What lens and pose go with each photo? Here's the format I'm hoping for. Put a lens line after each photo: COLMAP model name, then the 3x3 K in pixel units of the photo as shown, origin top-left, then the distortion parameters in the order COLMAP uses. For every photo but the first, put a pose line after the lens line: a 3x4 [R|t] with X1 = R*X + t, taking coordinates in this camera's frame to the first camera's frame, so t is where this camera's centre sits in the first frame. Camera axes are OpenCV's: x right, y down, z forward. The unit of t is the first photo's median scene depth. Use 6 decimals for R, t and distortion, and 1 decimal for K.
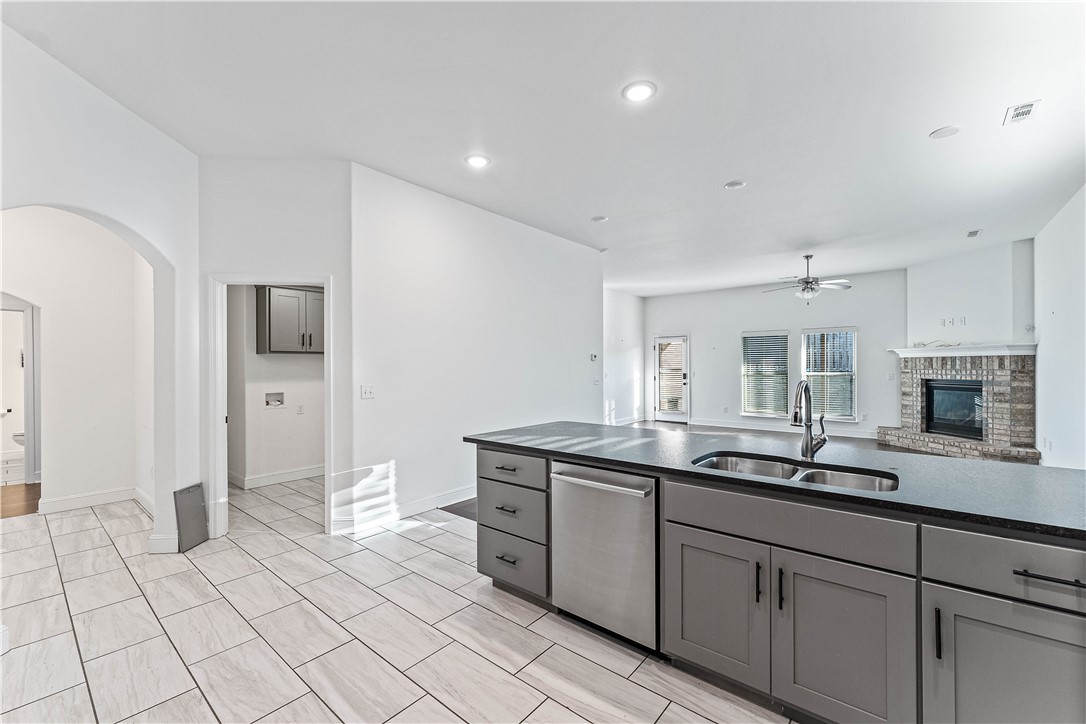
lens RADIAL K [[447.9, 0, 542.2], [0, 447.9, 367.3], [0, 0, 1]] dist [-0.000043, 0.000304]
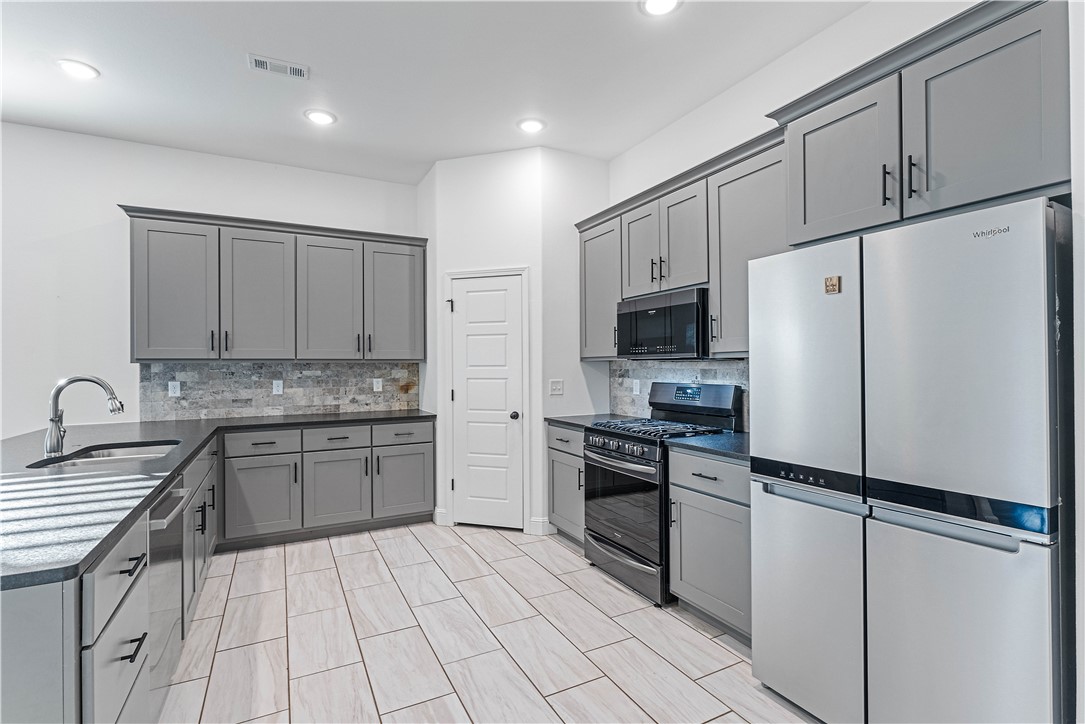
lens RADIAL K [[500.9, 0, 542.5], [0, 500.9, 362.0], [0, 0, 1]] dist [-0.014008, 0.000052]
pose [[-0.923851, 0.012416, 0.382551, -0.264866], [0.011857, 0.999922, -0.003820, 0.003633], [-0.382568, 0.001006, -0.923927, 0.499672]]
